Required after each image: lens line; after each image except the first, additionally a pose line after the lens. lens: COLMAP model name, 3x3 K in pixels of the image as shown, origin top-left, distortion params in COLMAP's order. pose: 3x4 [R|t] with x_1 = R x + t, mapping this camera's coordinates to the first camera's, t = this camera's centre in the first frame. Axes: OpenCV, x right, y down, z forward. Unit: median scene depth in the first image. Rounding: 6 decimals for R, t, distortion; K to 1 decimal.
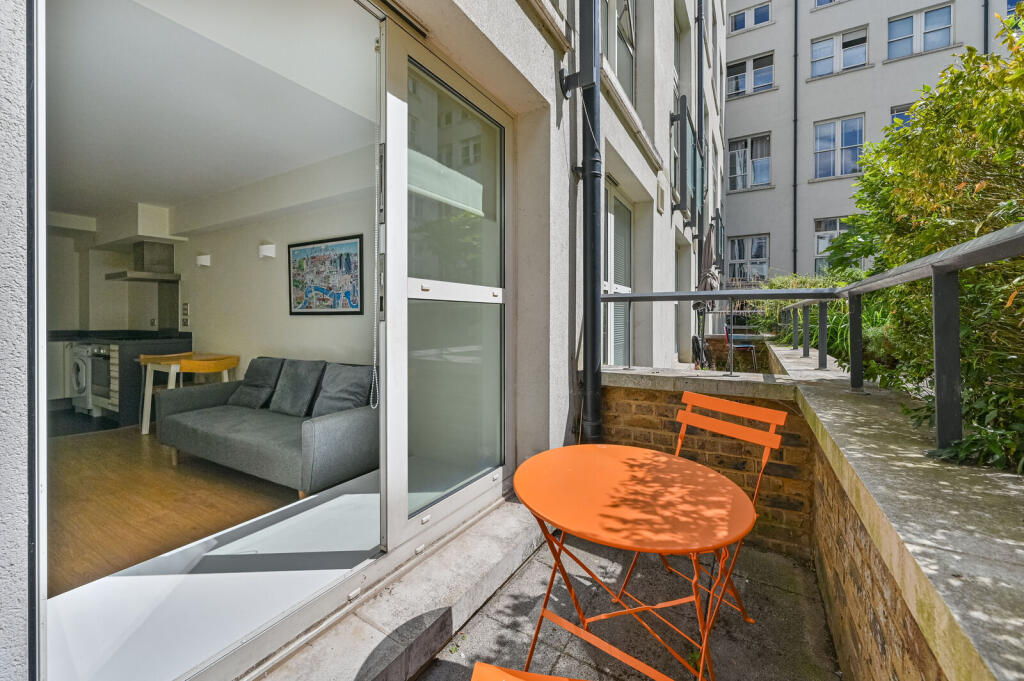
lens RADIAL K [[407.8, 0, 517.9], [0, 407.8, 321.8], [0, 0, 1]] dist [0.000220, -0.000042]
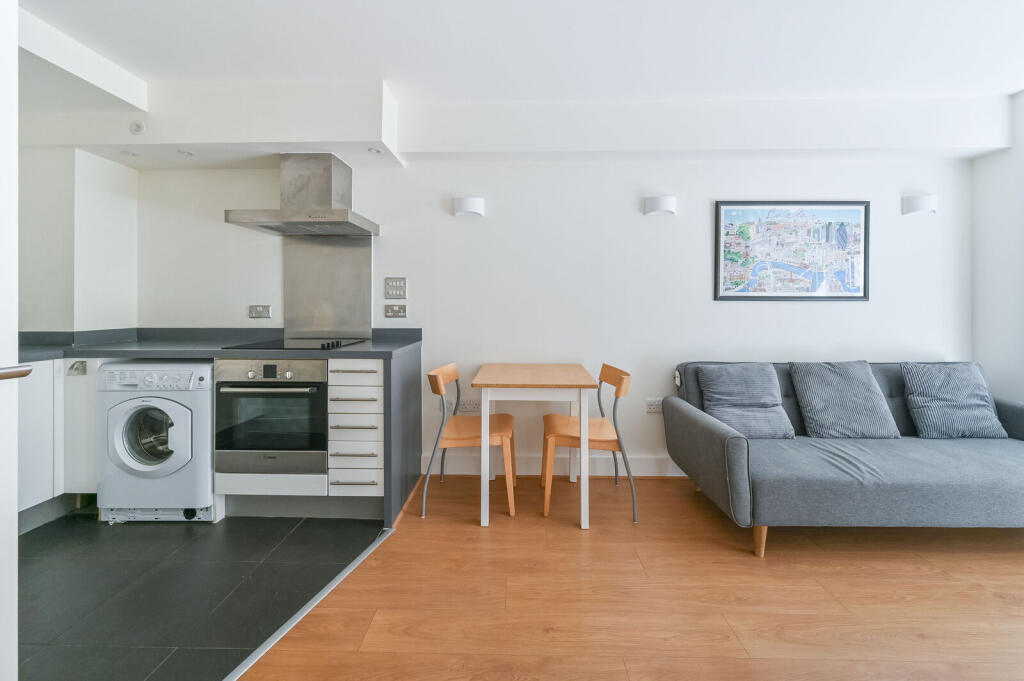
lens RADIAL K [[407.8, 0, 510.1], [0, 407.8, 301.4], [0, 0, 1]] dist [0.000220, -0.000042]
pose [[0.874363, 0.000001, 0.485273, -1.381891], [0.001888, 0.999992, -0.003404, -0.014438], [-0.485269, 0.003893, 0.874356, 0.630682]]
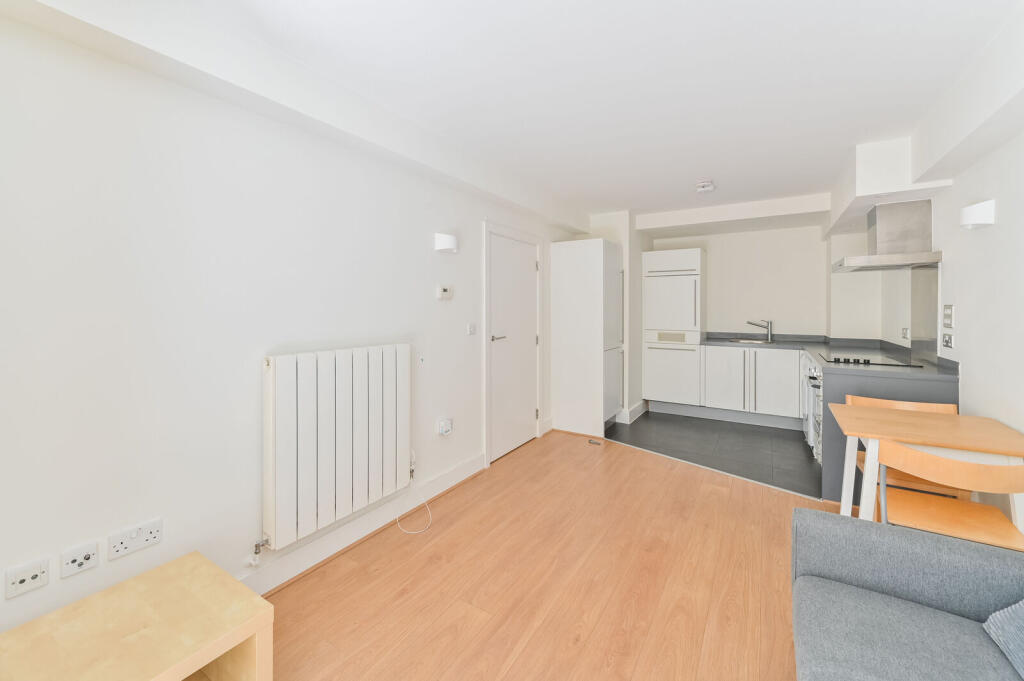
lens RADIAL K [[407.8, 0, 511.7], [0, 407.8, 311.1], [0, 0, 1]] dist [0.000220, -0.000042]
pose [[-0.031990, 0.008858, -0.999449, -0.395638], [-0.002786, 0.999956, 0.008952, -0.058622], [0.999484, 0.003071, -0.031964, 0.660801]]
